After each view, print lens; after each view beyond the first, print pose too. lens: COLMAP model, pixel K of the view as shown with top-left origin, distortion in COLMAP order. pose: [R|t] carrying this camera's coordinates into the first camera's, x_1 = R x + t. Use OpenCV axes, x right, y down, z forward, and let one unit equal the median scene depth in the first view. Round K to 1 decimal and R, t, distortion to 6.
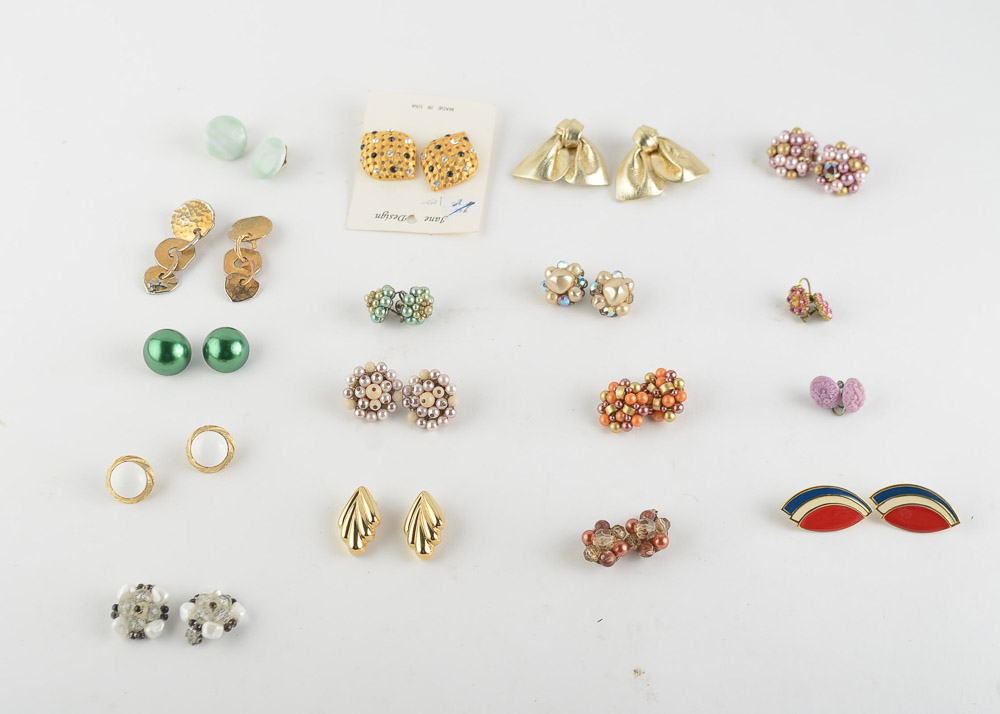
lens RADIAL K [[2185.8, 0, 499.7], [0, 2185.8, 357.1], [0, 0, 1]] dist [0.165375, 0.000000]
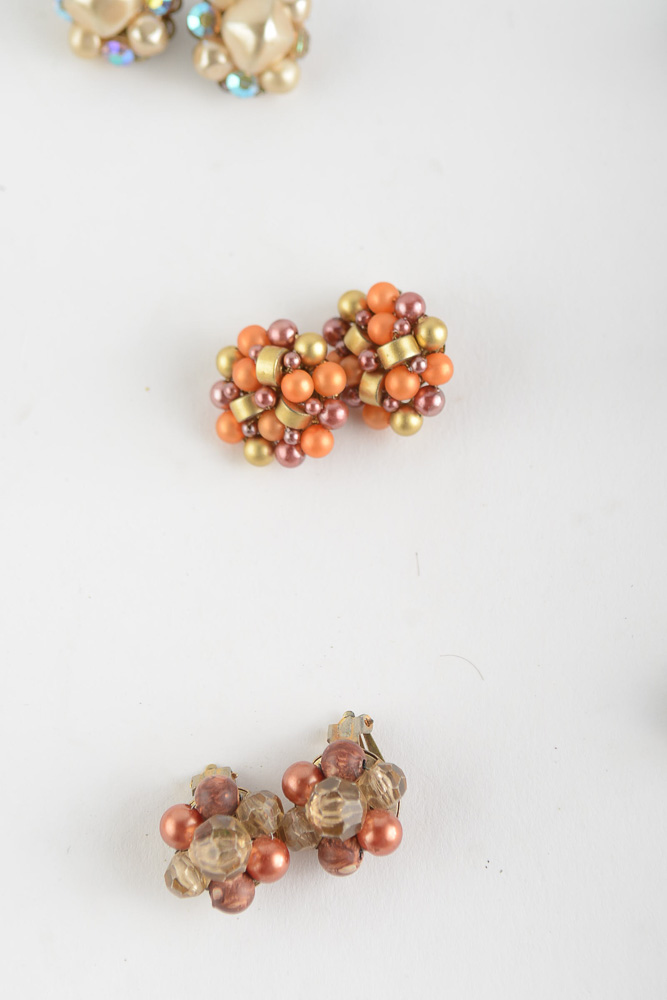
lens RADIAL K [[2321.6, 0, 329.8], [0, 2321.6, 499.4], [0, 0, 1]] dist [0.248953, 0.000000]
pose [[0.999411, -0.029358, 0.017766, 0.053825], [0.020884, 0.931188, 0.363942, -0.094943], [-0.027228, -0.363356, 0.931252, 0.593396]]
